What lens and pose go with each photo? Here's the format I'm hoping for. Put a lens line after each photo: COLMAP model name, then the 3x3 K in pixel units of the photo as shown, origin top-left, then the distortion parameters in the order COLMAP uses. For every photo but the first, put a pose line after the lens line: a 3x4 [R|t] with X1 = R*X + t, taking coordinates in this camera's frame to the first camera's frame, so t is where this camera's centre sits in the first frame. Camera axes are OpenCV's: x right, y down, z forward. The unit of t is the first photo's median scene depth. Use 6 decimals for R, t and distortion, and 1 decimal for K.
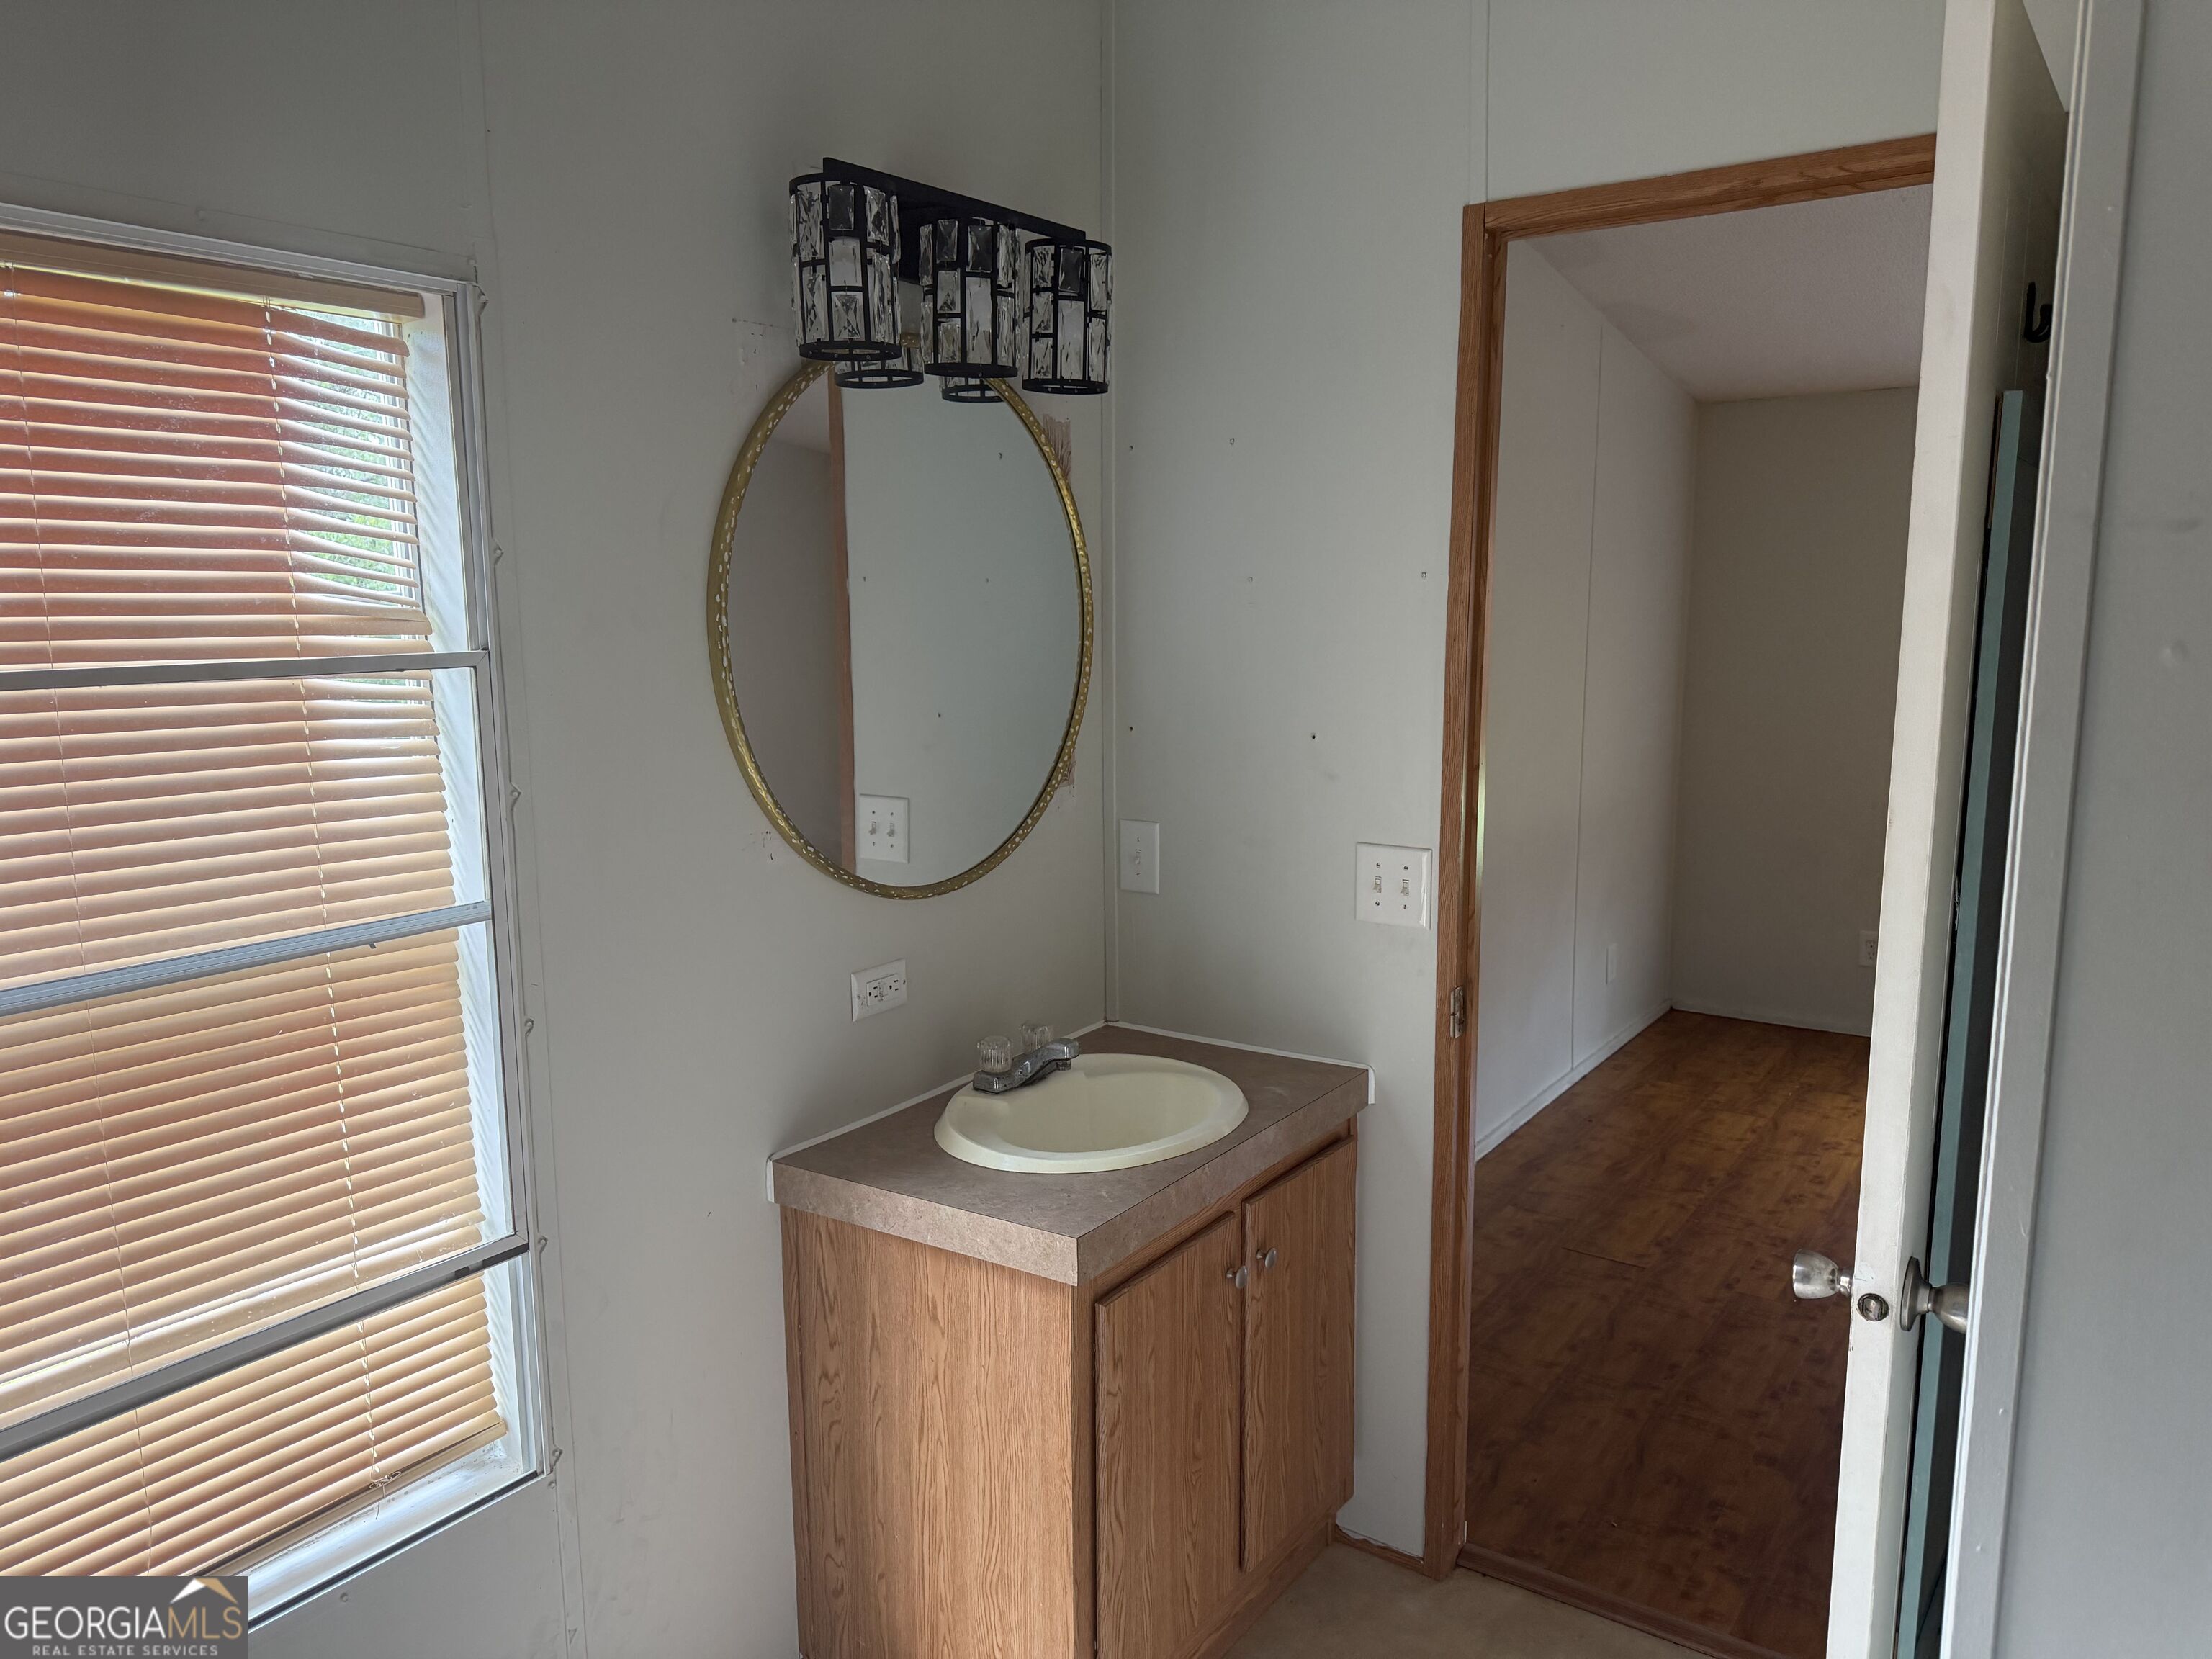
lens RADIAL K [[1539.1, 0, 1102.0], [0, 1539.1, 834.0], [0, 0, 1]] dist [0.106559, -0.134840]
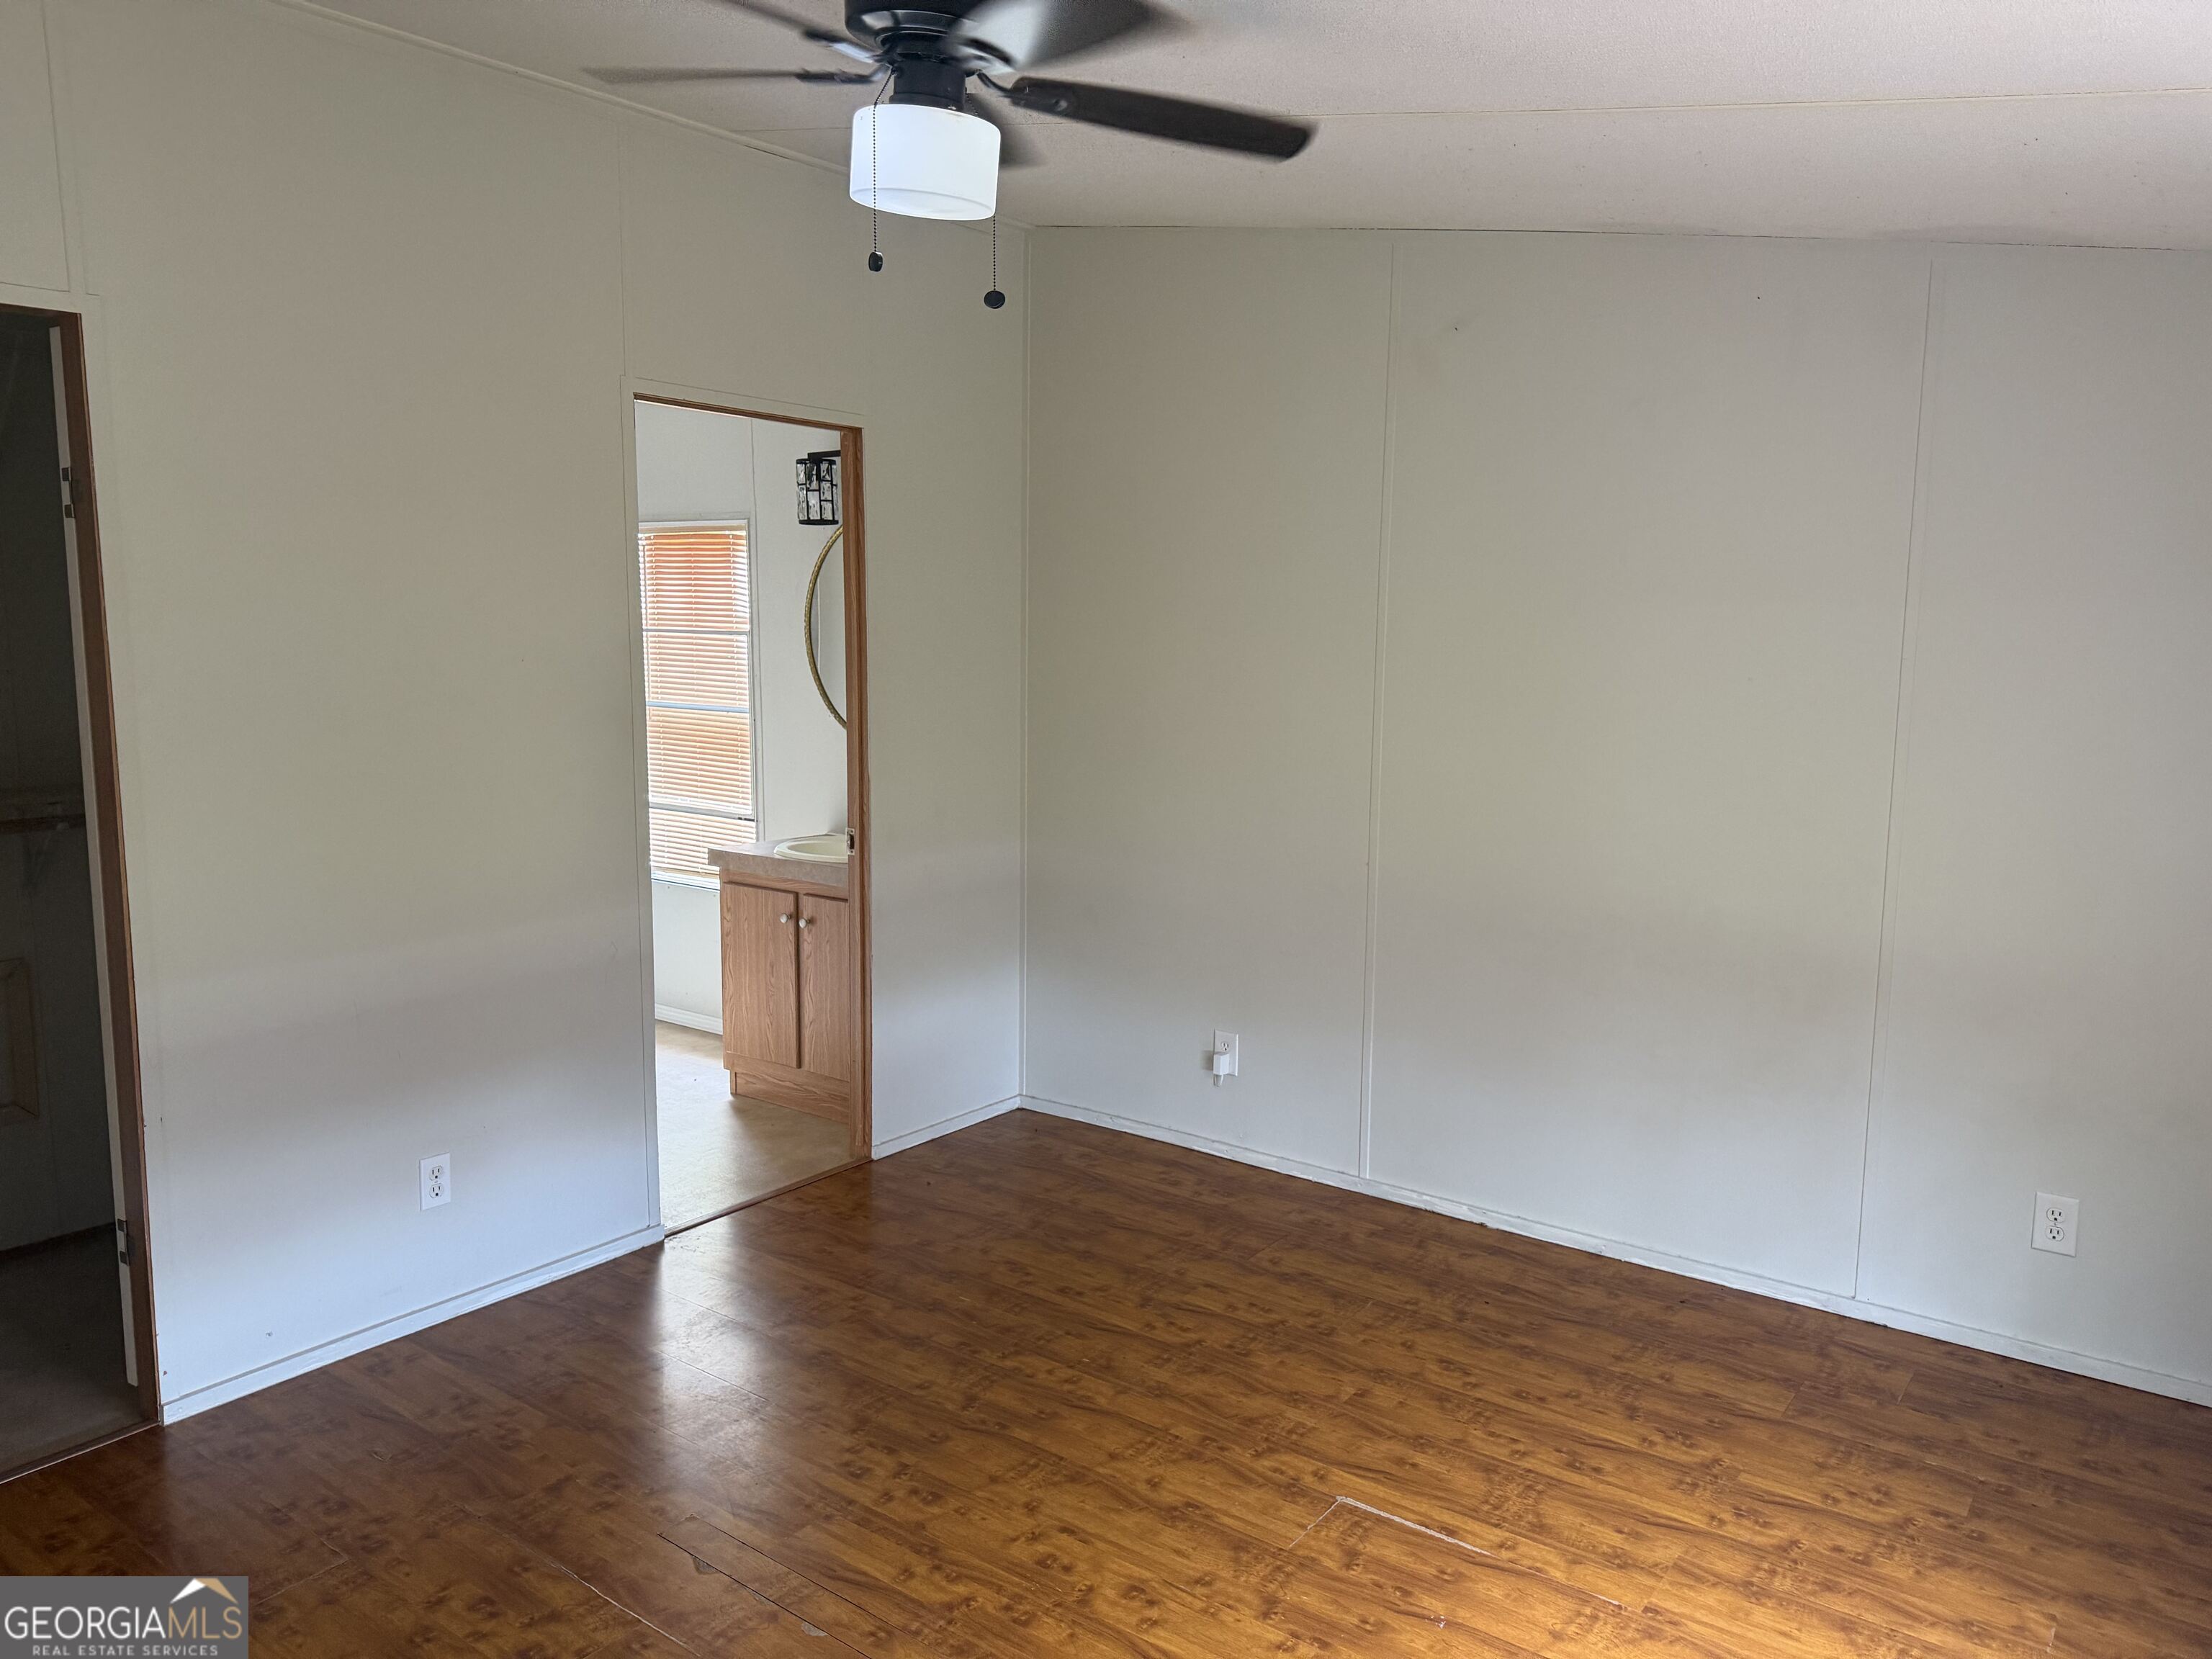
lens RADIAL K [[1576.5, 0, 1101.8], [0, 1576.5, 785.9], [0, 0, 1]] dist [0.039166, -0.039939]
pose [[-0.027759, 0.127853, -0.991405, 1.172610], [-0.161415, 0.978198, 0.130670, -0.137397], [0.986496, 0.163655, -0.006517, 0.733125]]
